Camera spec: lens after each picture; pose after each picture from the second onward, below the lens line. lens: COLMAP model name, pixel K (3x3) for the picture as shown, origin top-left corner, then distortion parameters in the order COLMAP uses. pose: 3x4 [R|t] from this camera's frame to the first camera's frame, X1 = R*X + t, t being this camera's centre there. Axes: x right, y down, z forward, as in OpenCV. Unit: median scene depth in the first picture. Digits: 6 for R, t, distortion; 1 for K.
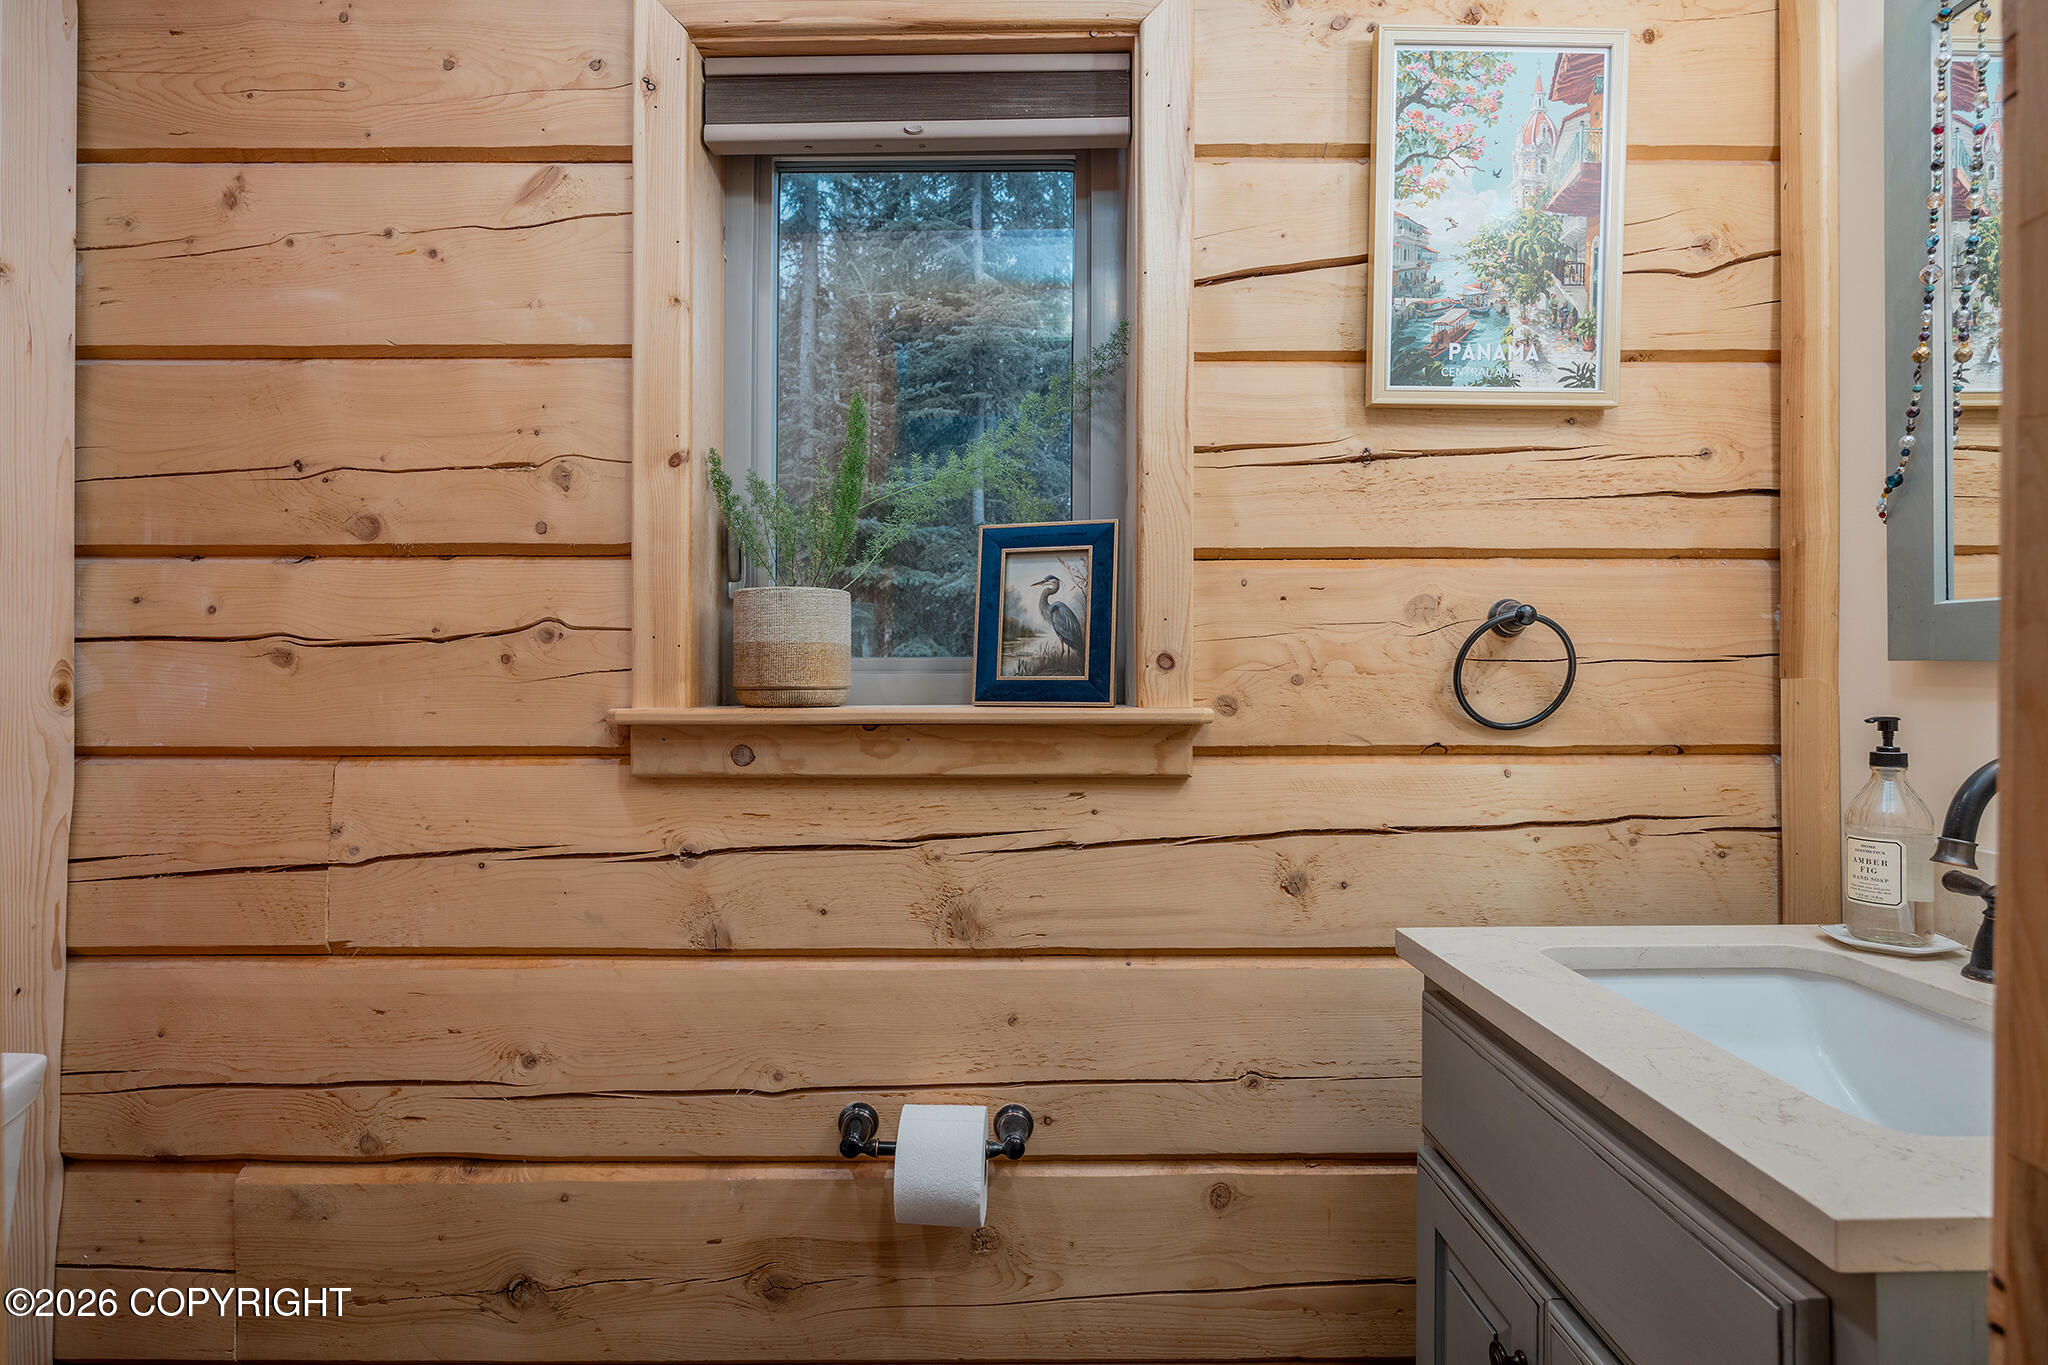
lens RADIAL K [[1076.3, 0, 1024.6], [0, 1076.3, 674.2], [0, 0, 1]] dist [0.019805, 0.000518]
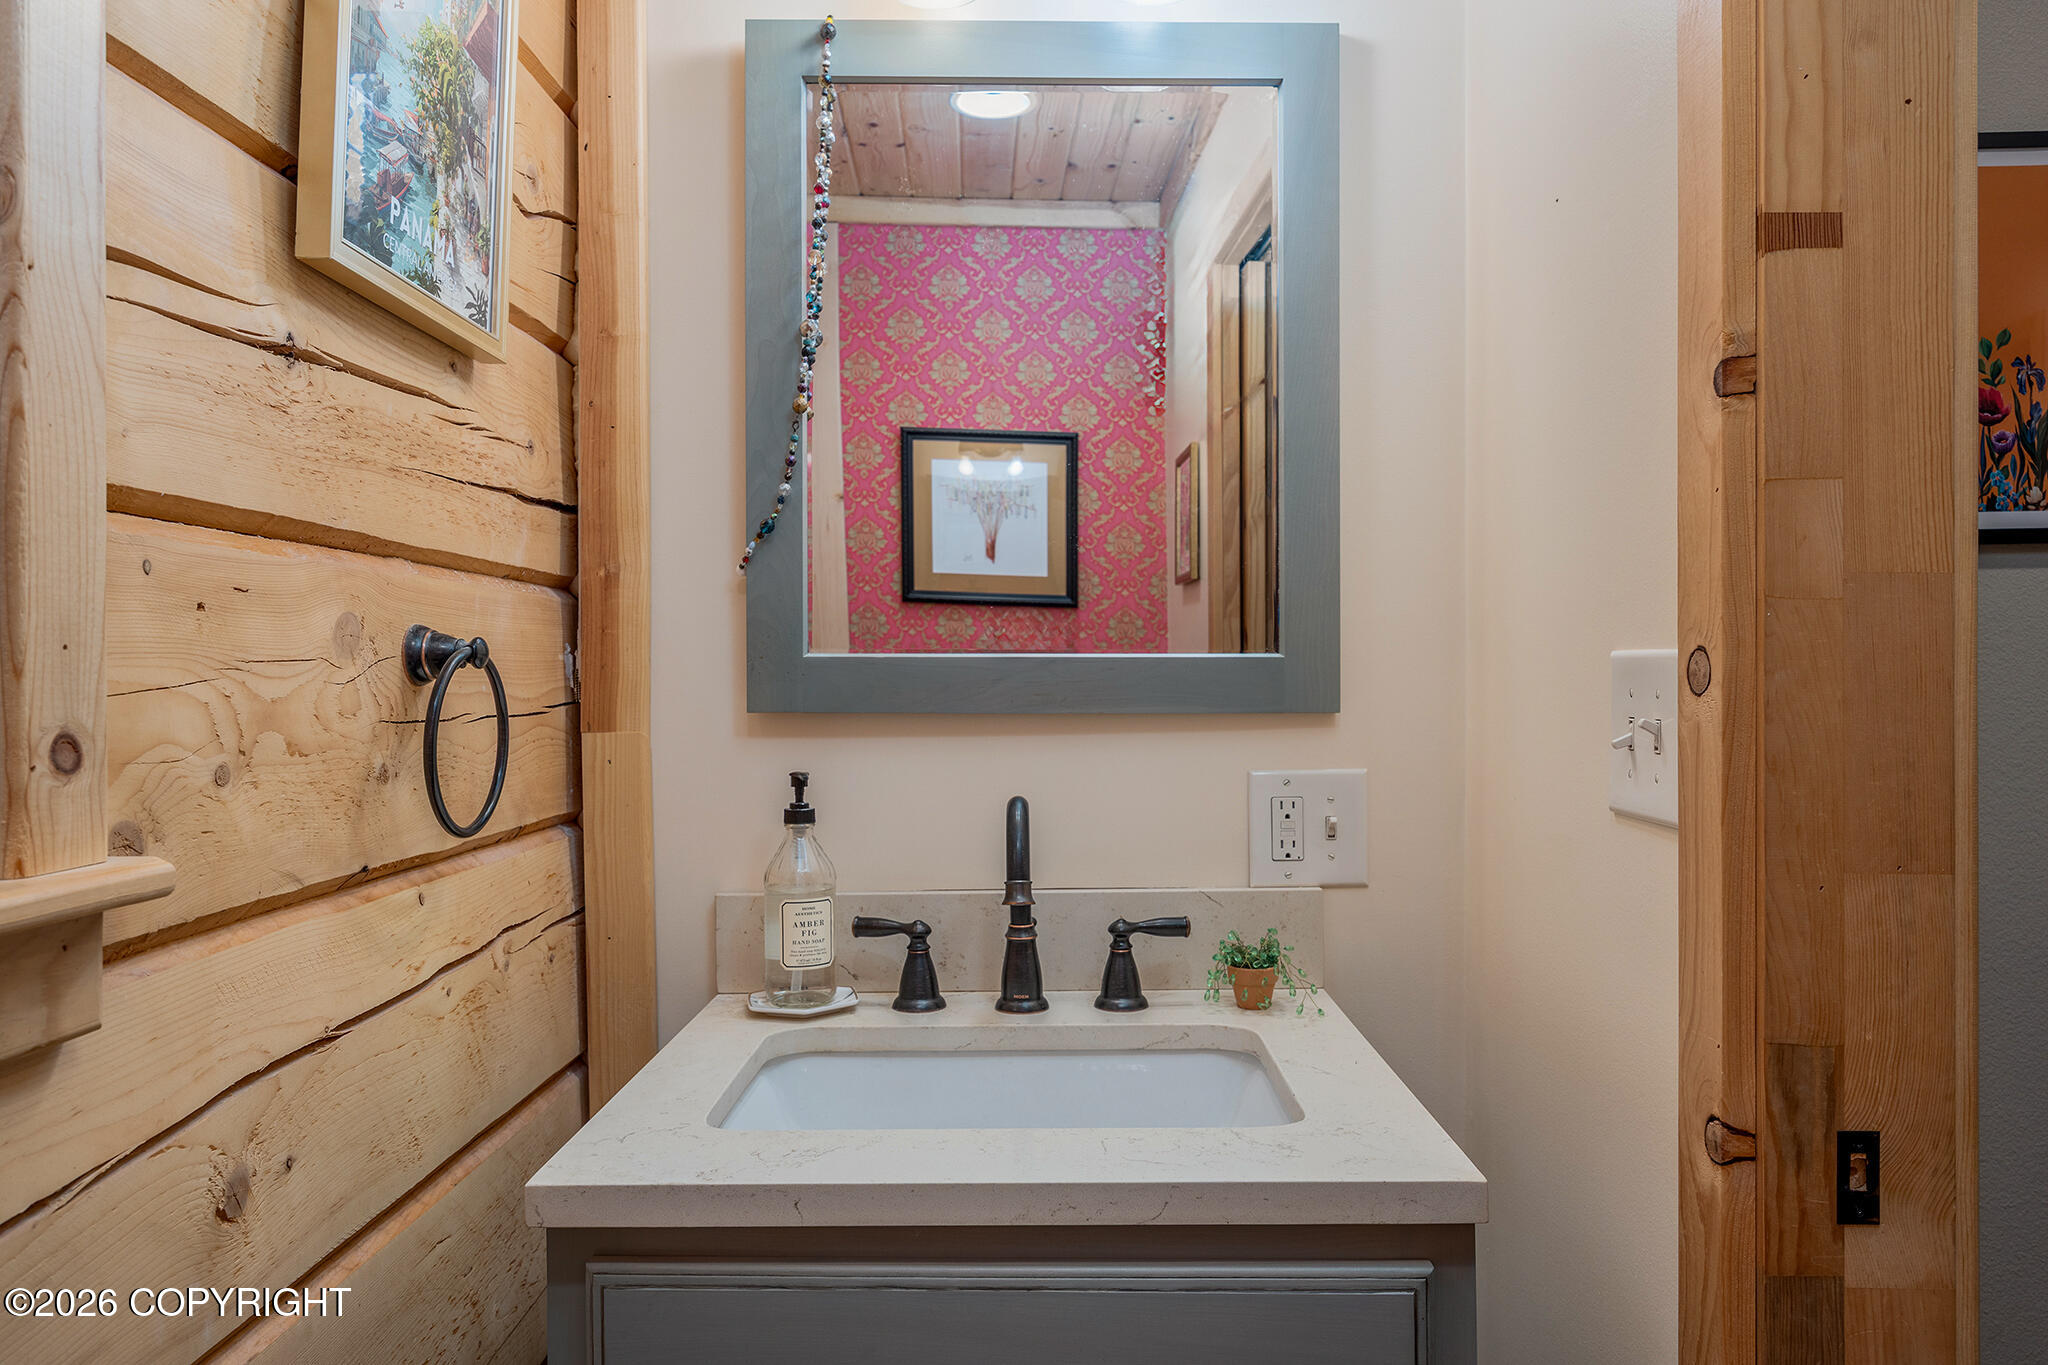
lens RADIAL K [[1438.9, 0, 1019.5], [0, 1438.9, 668.6], [0, 0, 1]] dist [0.025576, 0.002266]
pose [[0.021953, 0.003084, 0.999754, -0.400390], [0.005926, 0.999977, -0.003214, -0.039435], [-0.999741, 0.005995, 0.021935, 0.634979]]
